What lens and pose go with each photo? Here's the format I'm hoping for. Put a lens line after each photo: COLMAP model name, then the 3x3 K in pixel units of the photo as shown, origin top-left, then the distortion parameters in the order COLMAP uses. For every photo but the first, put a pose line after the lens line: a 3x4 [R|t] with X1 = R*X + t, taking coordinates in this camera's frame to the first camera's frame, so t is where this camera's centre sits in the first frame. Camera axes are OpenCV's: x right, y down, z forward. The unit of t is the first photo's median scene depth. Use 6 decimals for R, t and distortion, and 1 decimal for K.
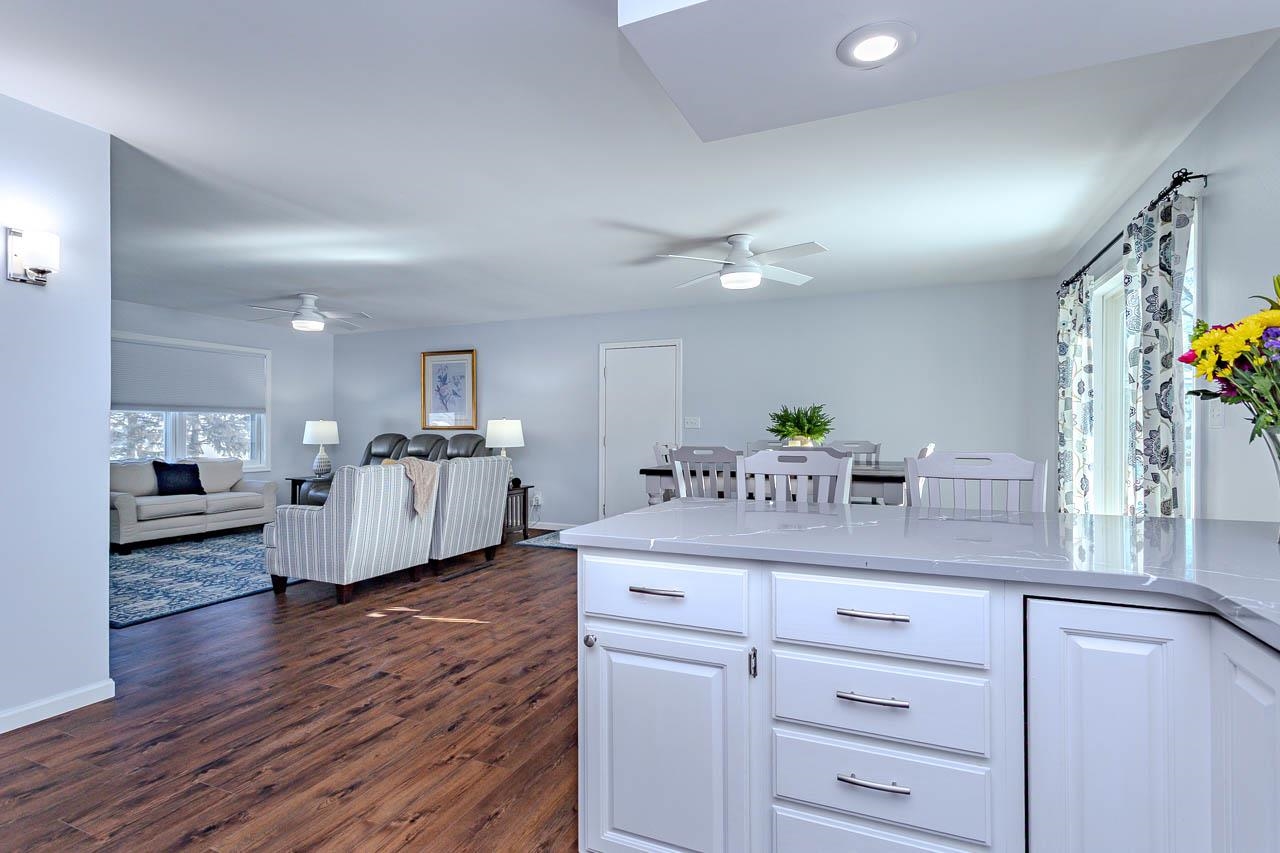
lens RADIAL K [[607.6, 0, 640.0], [0, 607.6, 426.5], [0, 0, 1]] dist [0.005061, 0.000233]
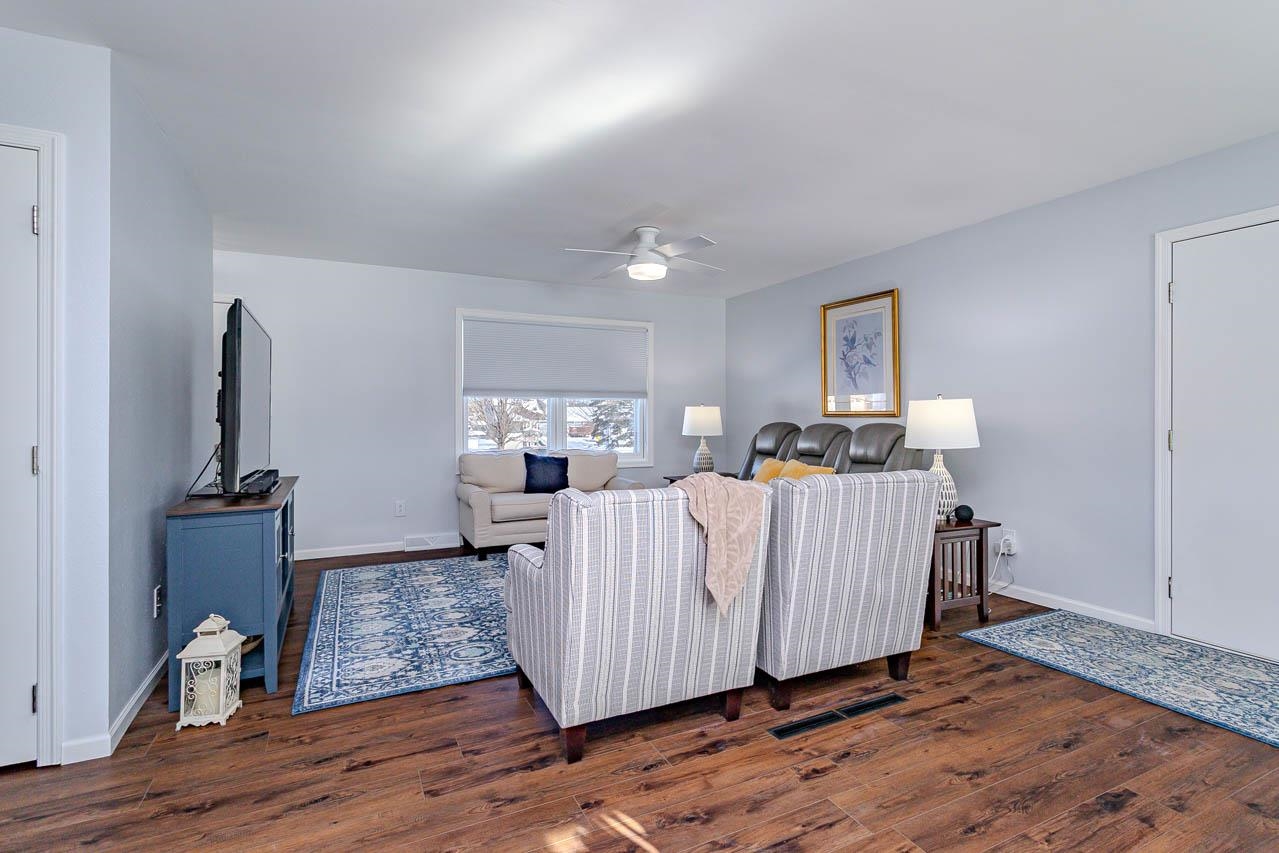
lens RADIAL K [[619.0, 0, 672.3], [0, 619.0, 418.2], [0, 0, 1]] dist [0.001692, 0.000108]
pose [[0.779818, -0.000441, -0.626006, -0.057745], [0.004493, 0.999978, 0.004892, 0.002605], [0.625990, -0.006627, 0.779803, 0.389352]]
